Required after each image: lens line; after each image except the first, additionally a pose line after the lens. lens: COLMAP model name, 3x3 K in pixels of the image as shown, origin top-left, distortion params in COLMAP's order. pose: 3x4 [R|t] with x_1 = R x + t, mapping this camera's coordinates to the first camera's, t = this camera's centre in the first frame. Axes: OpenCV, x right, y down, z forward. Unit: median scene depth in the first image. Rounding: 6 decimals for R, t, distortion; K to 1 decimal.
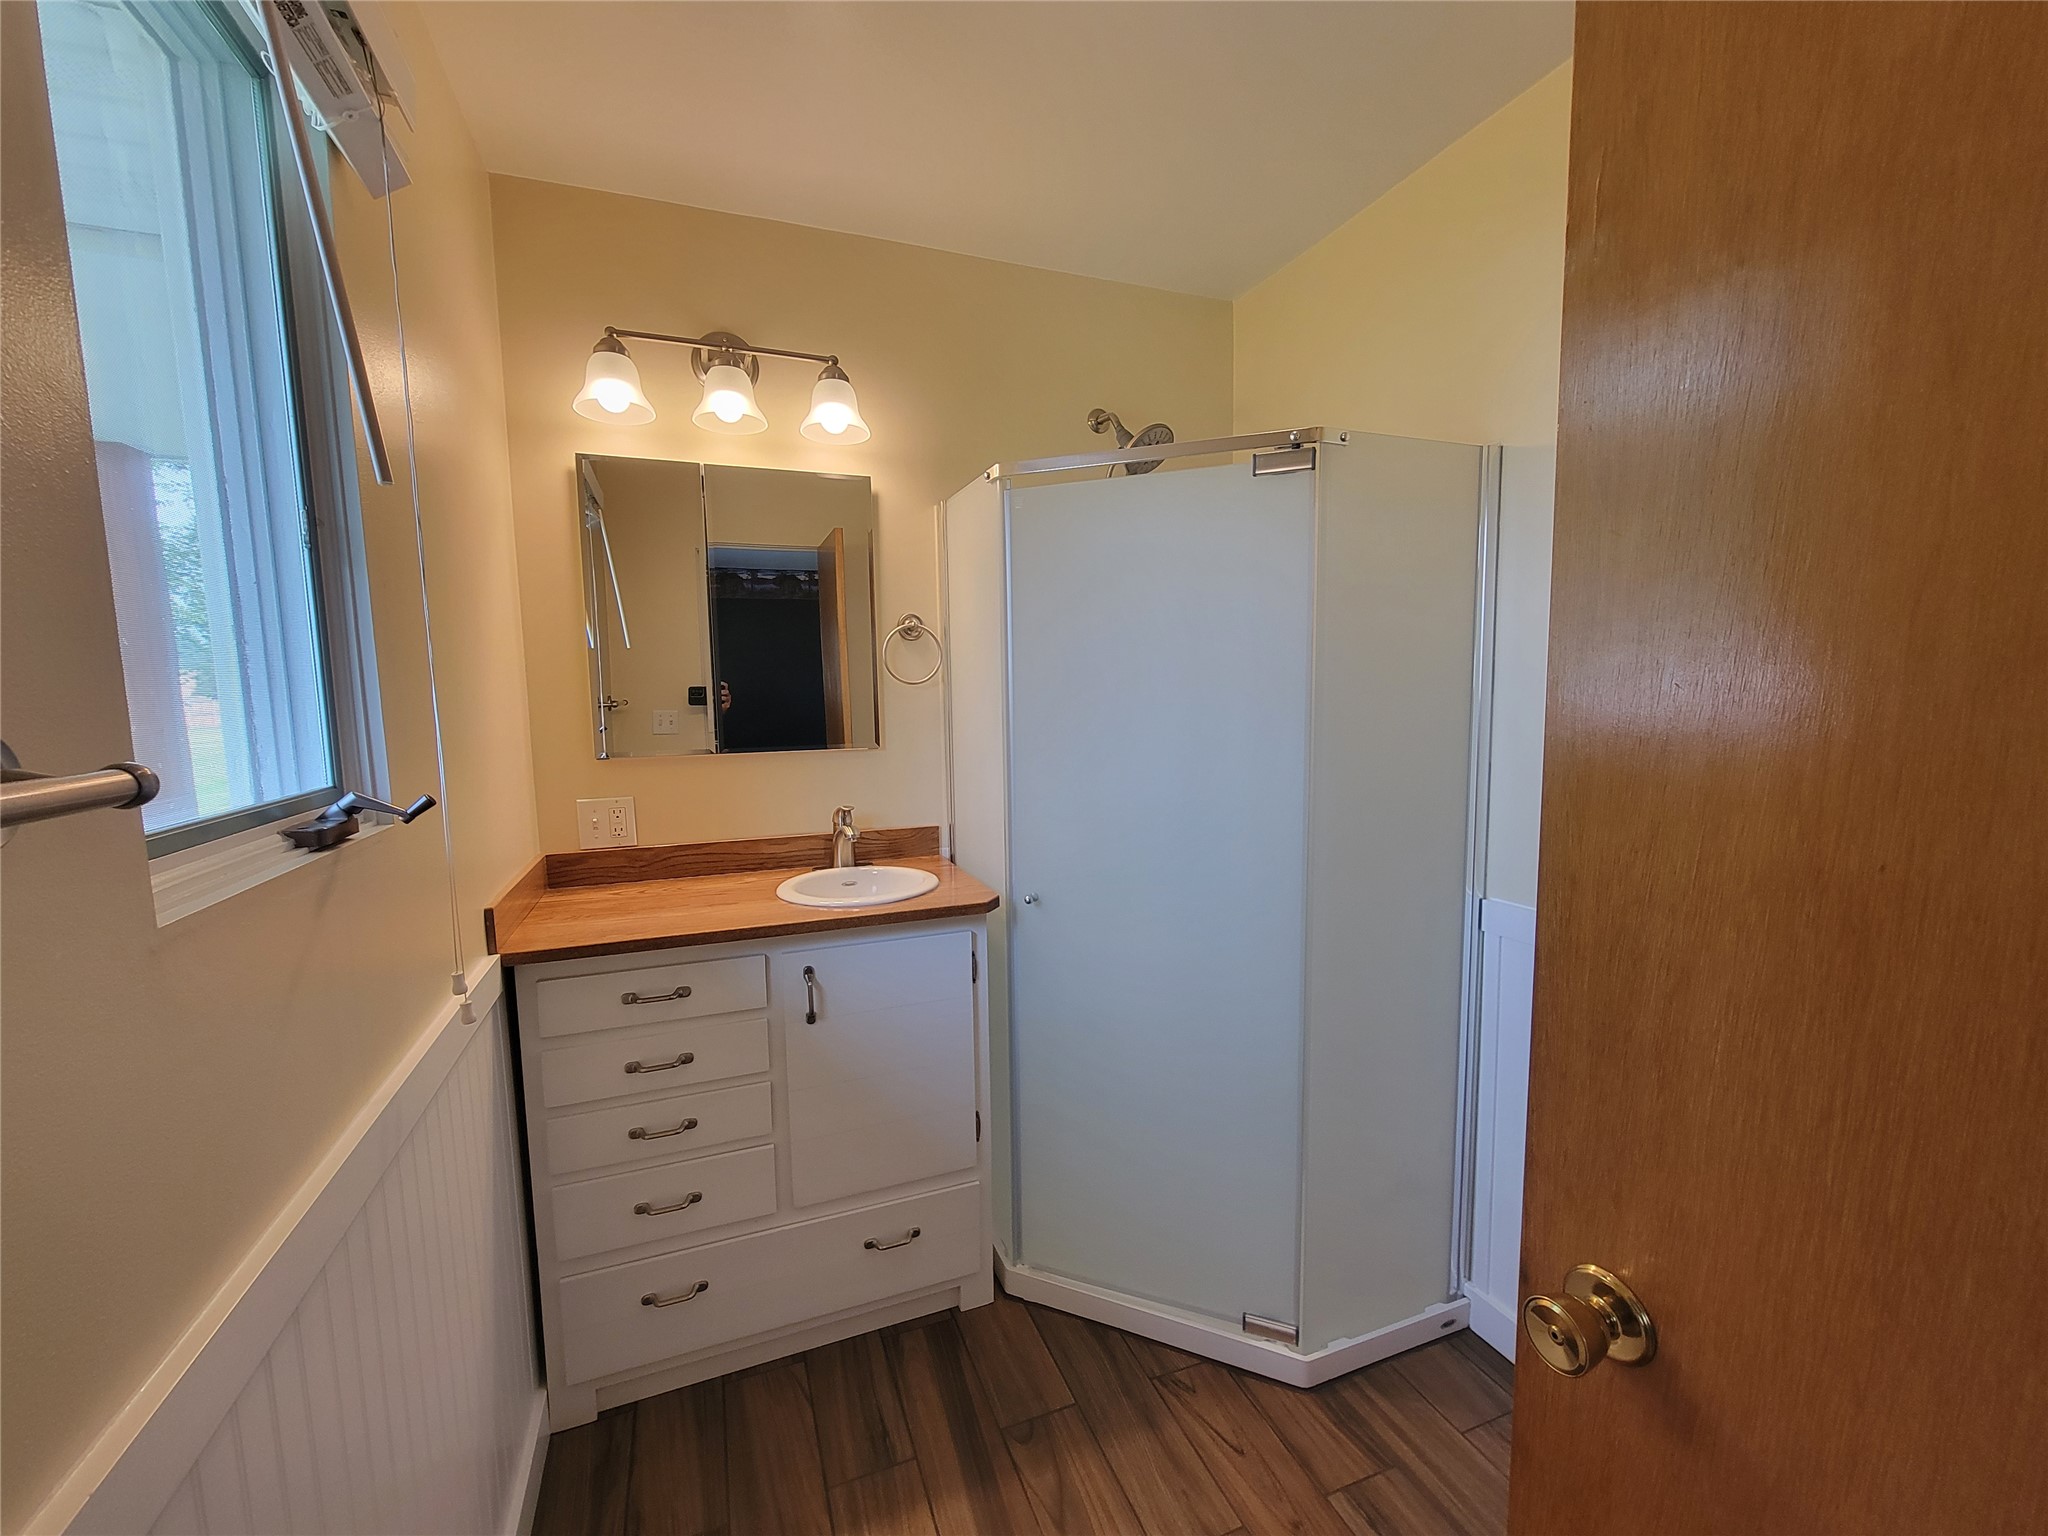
lens RADIAL K [[844.8, 0, 1033.1], [0, 844.8, 771.9], [0, 0, 1]] dist [0.003140, 0.000461]
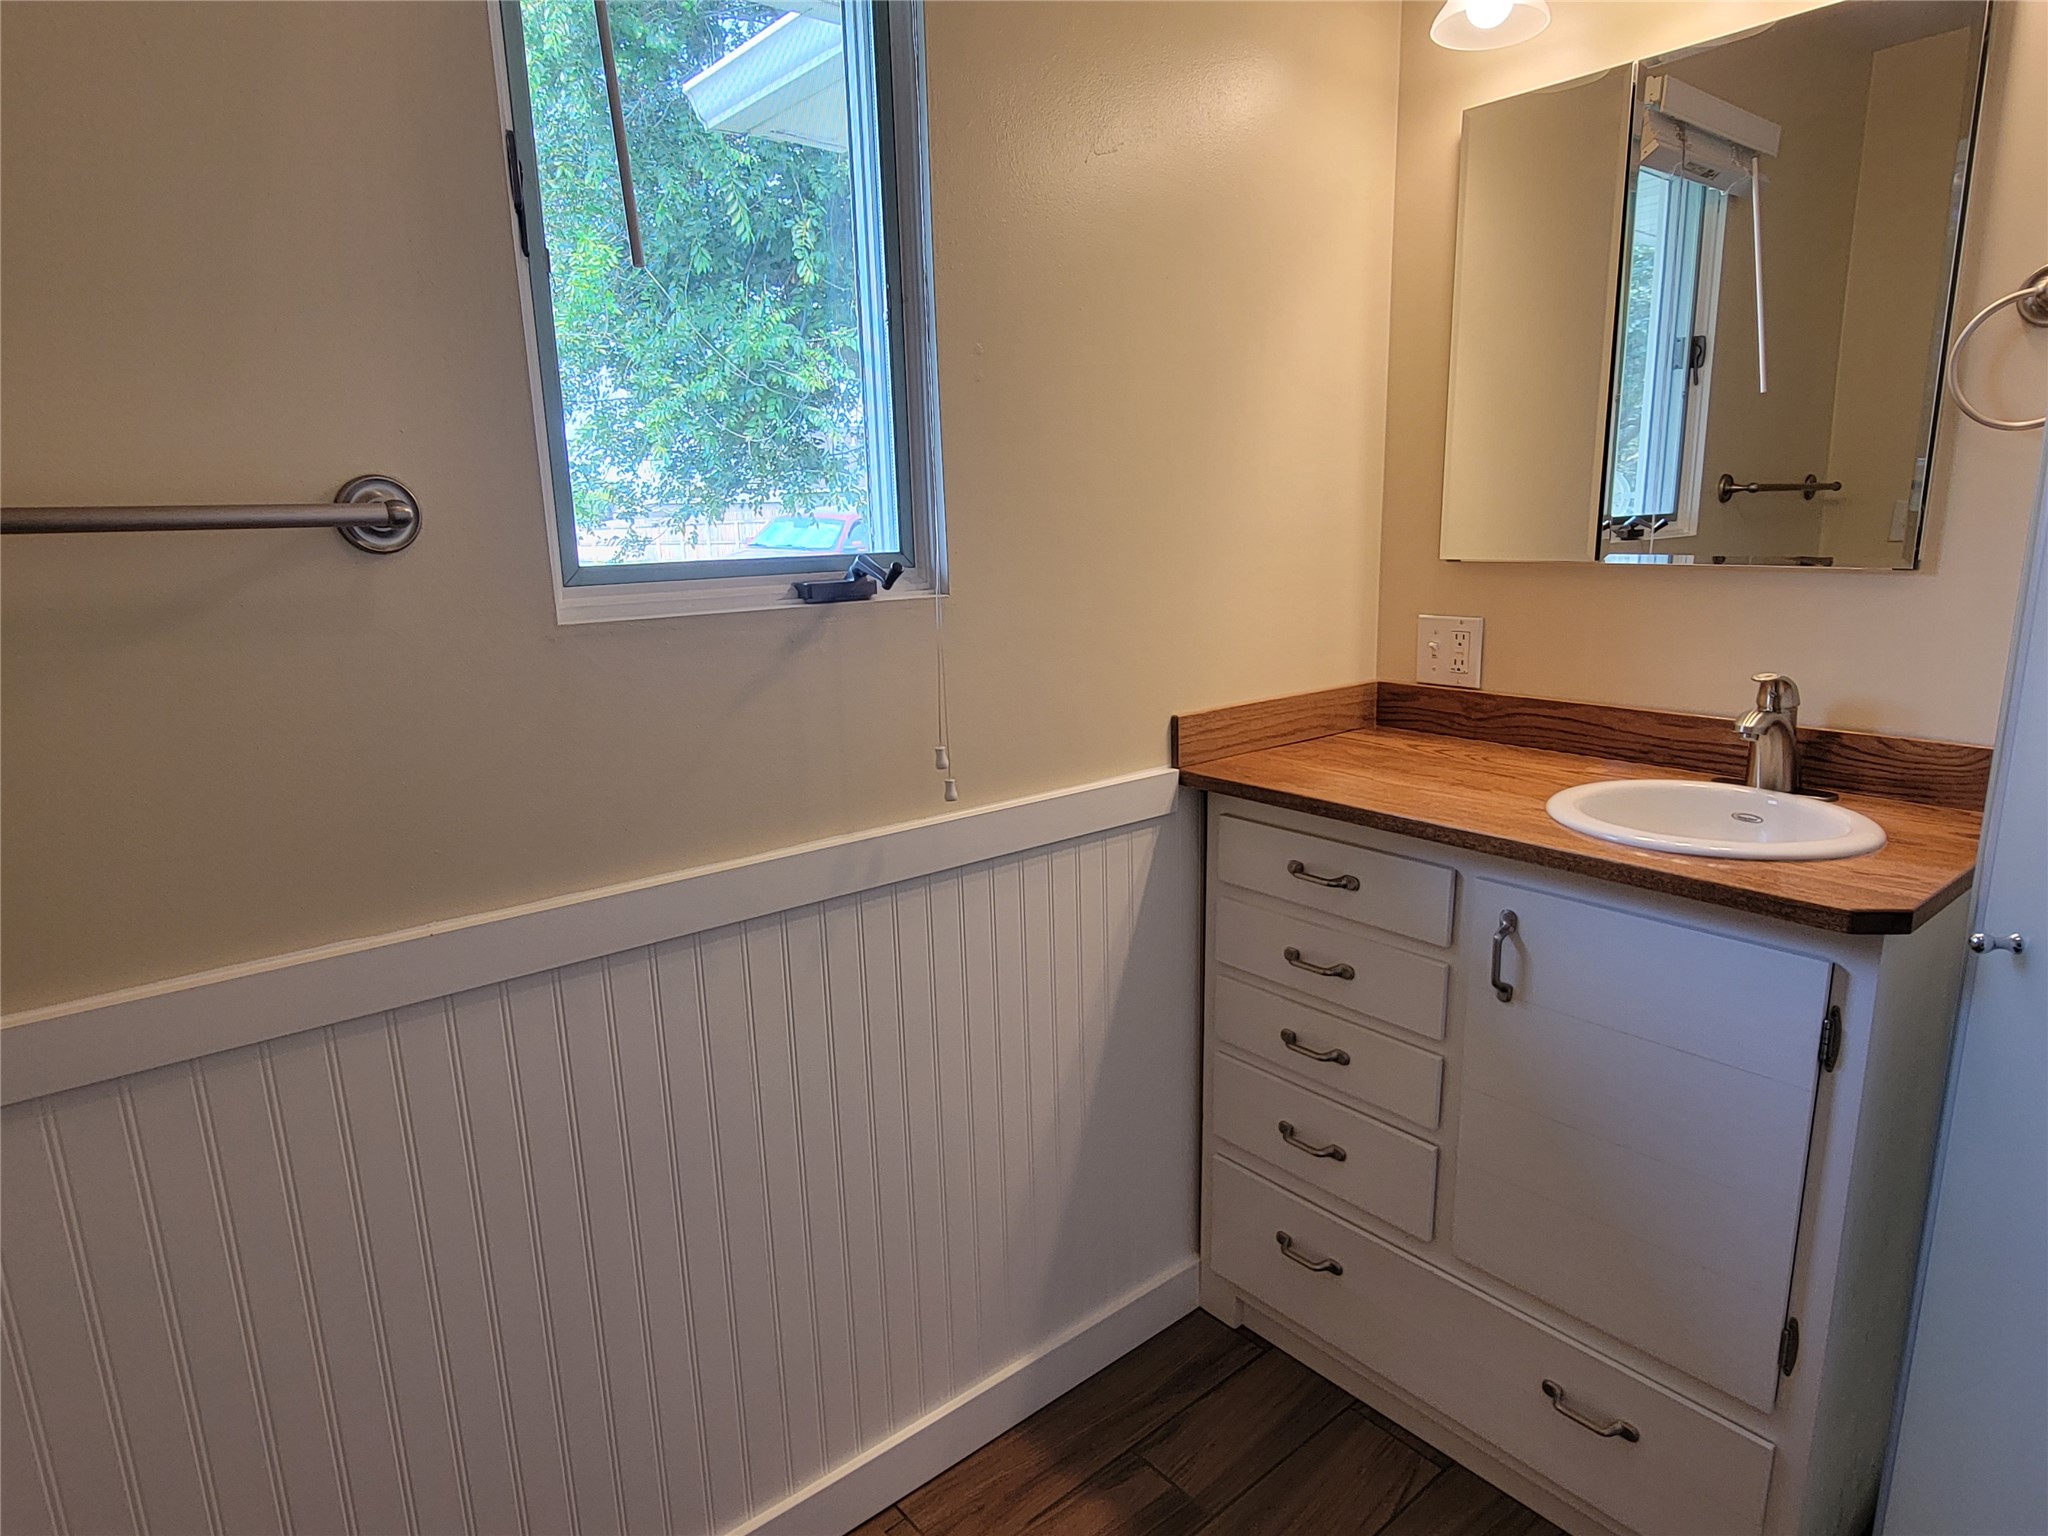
lens RADIAL K [[1202.6, 0, 1027.8], [0, 1202.6, 777.6], [0, 0, 1]] dist [0.001819, 0.002082]
pose [[0.302963, 0.211413, -0.929257, 0.422905], [-0.076660, 0.977330, 0.197357, -0.010725], [0.949914, 0.011445, 0.312302, 0.391204]]
